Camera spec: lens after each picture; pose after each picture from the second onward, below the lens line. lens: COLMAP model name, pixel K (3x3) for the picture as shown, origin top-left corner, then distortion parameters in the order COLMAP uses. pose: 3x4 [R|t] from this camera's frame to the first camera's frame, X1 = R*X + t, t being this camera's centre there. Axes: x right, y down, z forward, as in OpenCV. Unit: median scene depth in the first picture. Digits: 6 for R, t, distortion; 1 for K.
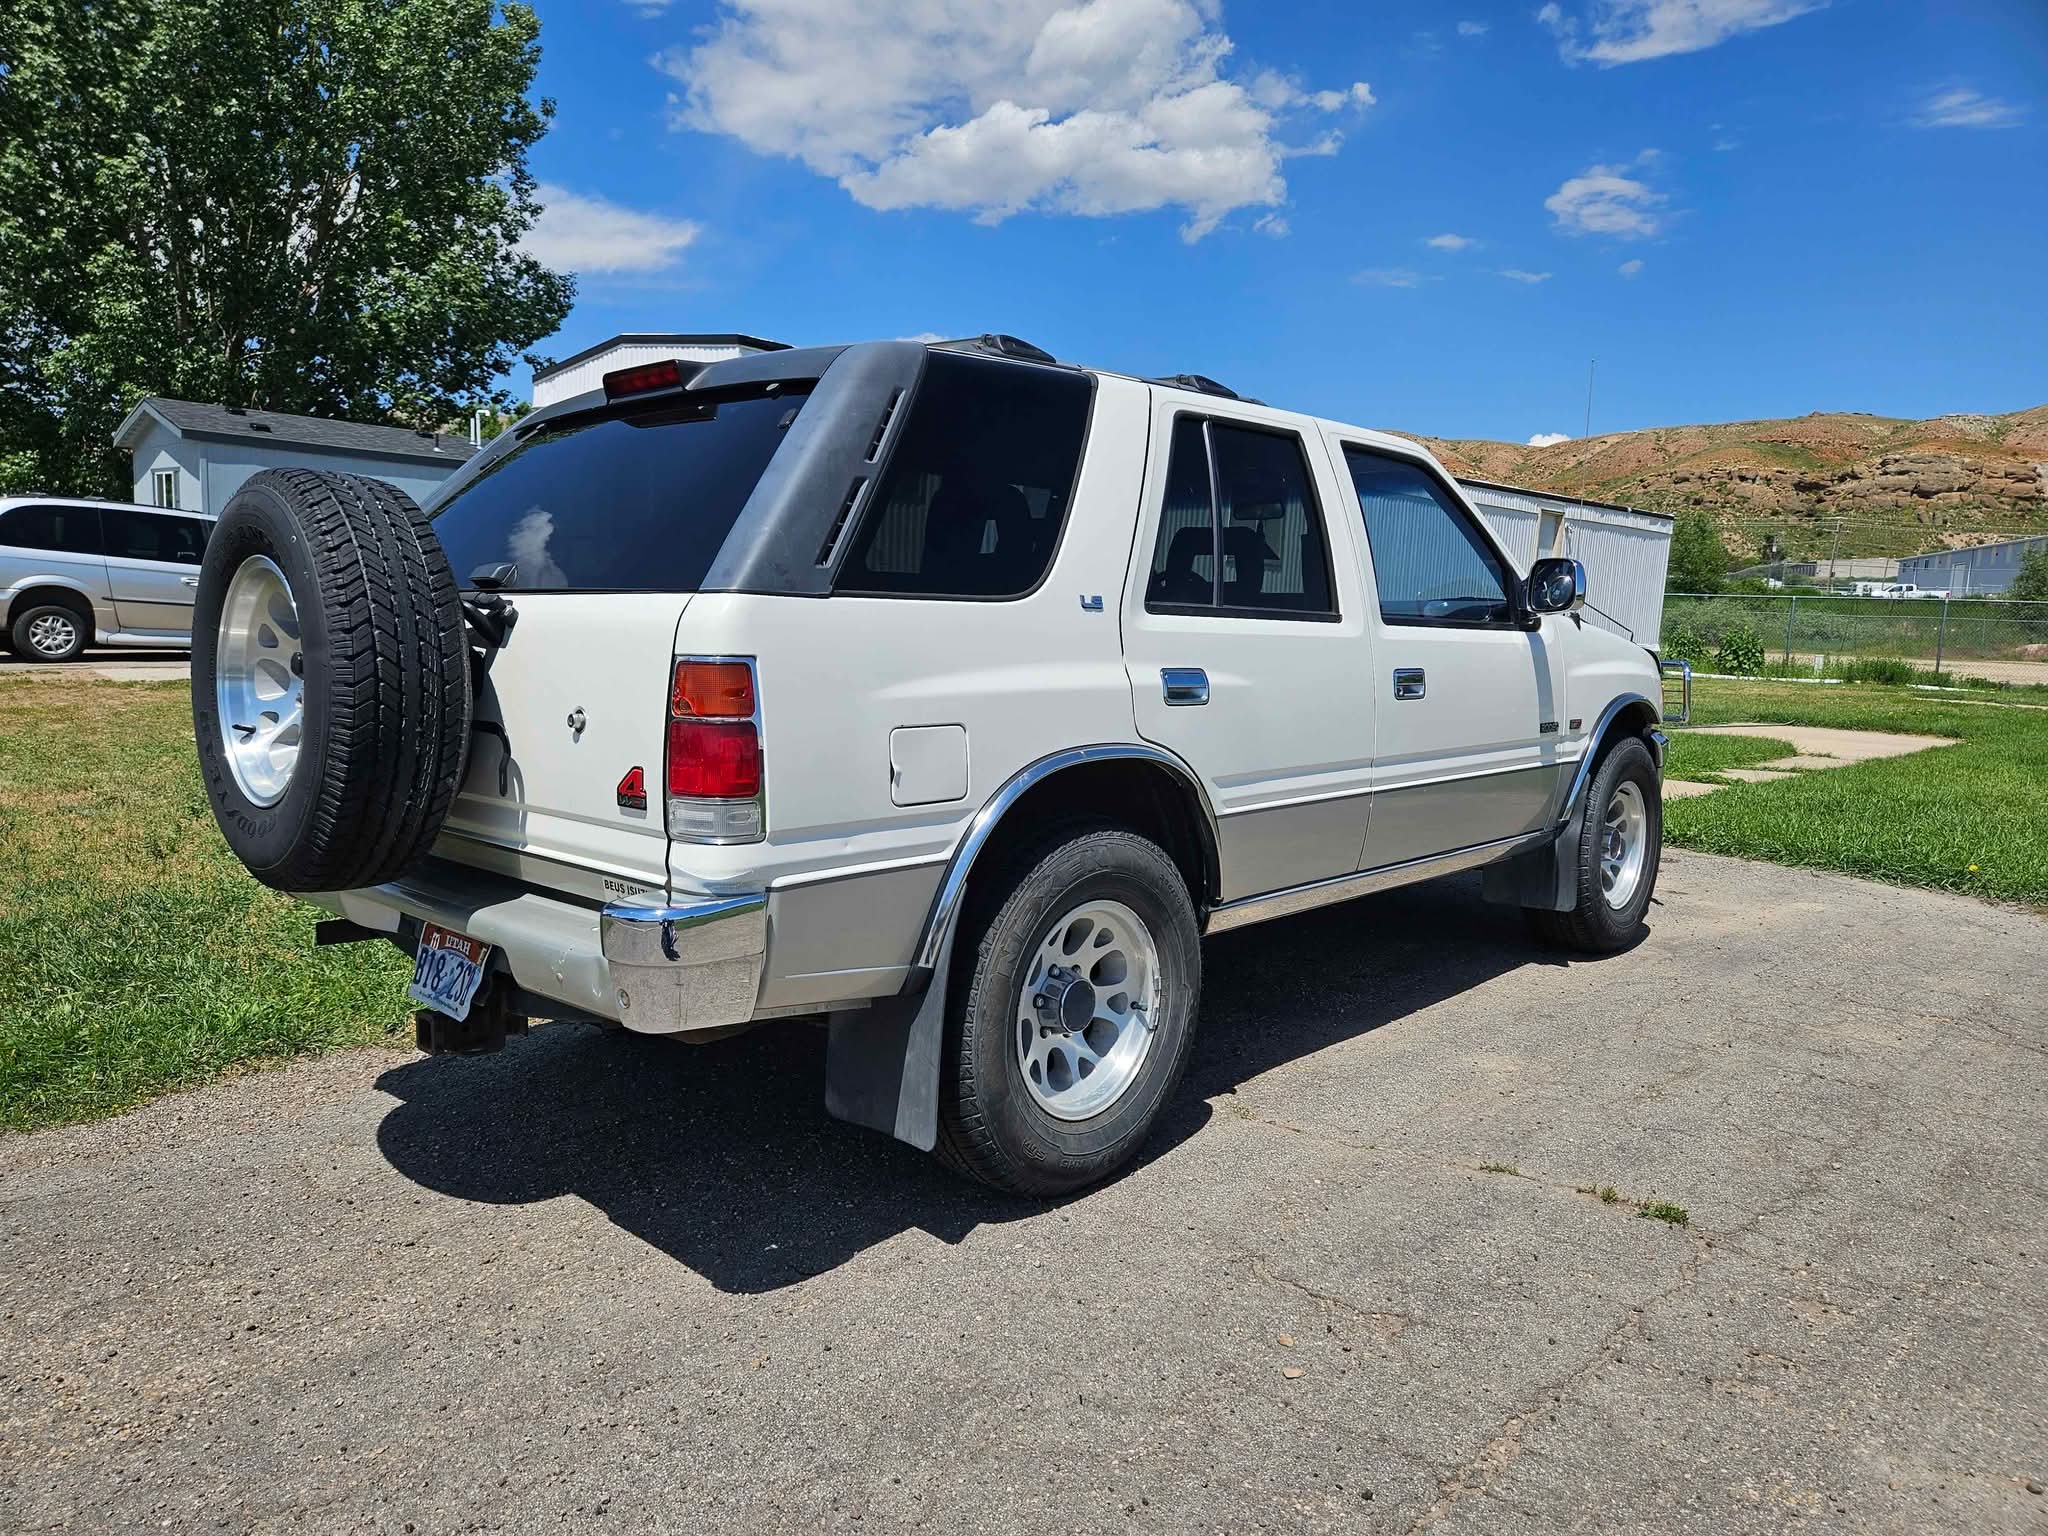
lens RADIAL K [[1368.8, 0, 1018.7], [0, 1368.8, 769.8], [0, 0, 1]] dist [0.048836, -0.030110]
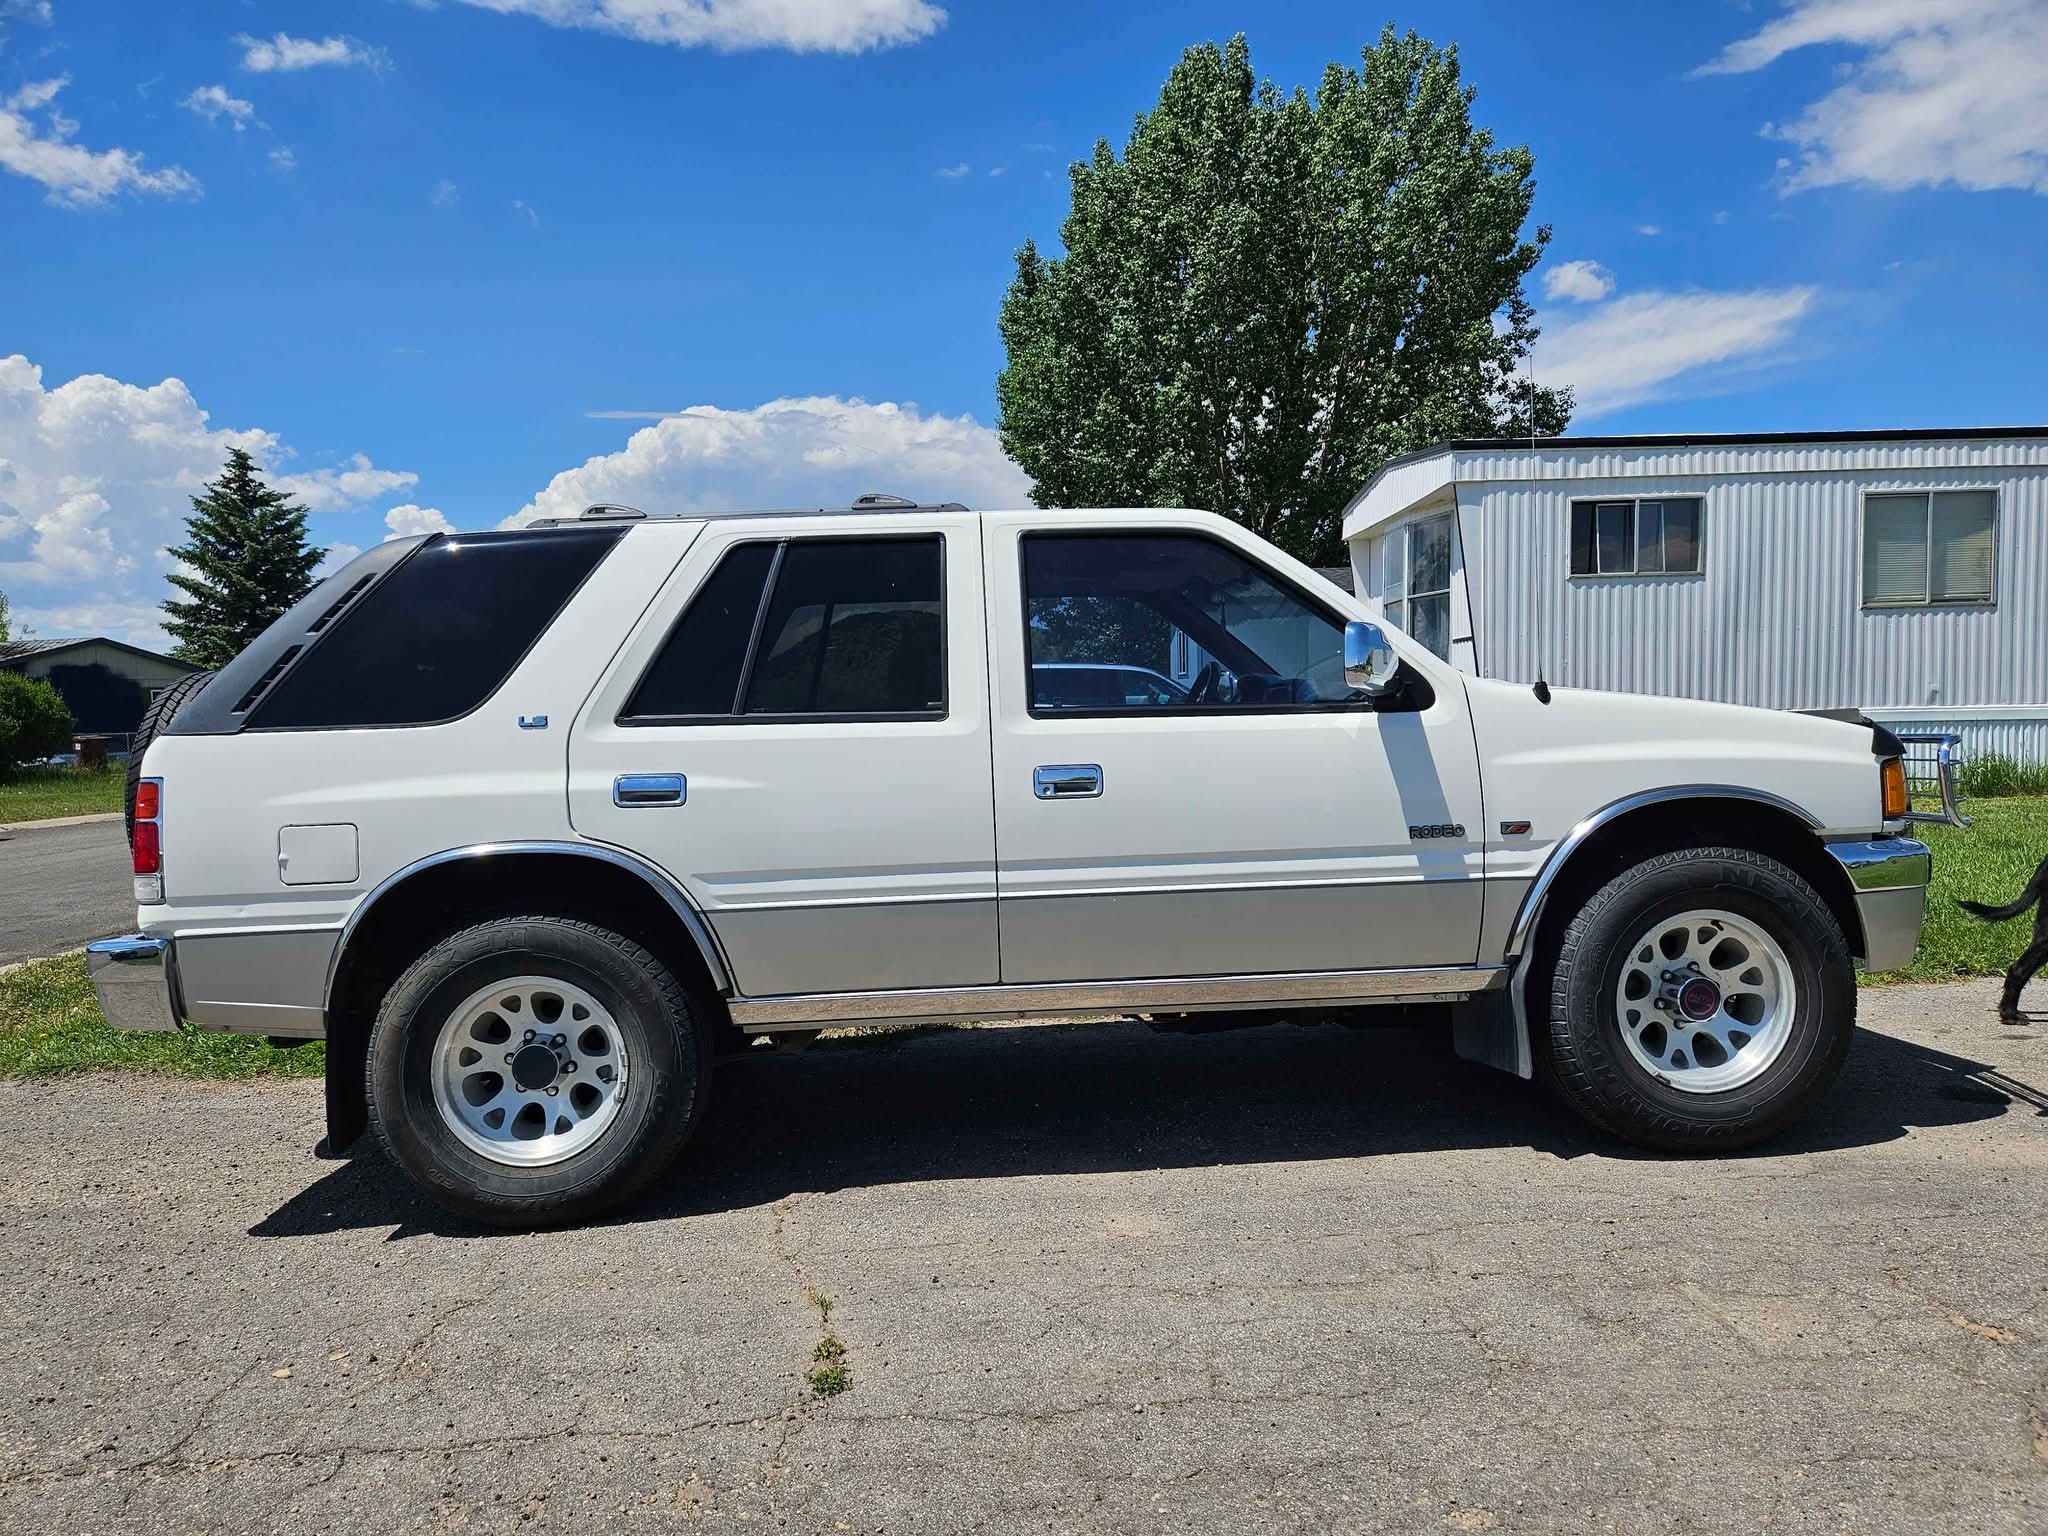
lens RADIAL K [[1368.8, 0, 1025.5], [0, 1368.8, 773.3], [0, 0, 1]] dist [0.048836, -0.030110]
pose [[0.724560, -0.029513, -0.688579, 0.762805], [-0.025415, 0.997259, -0.069487, -0.003693], [0.688743, 0.067848, 0.721824, 0.279326]]
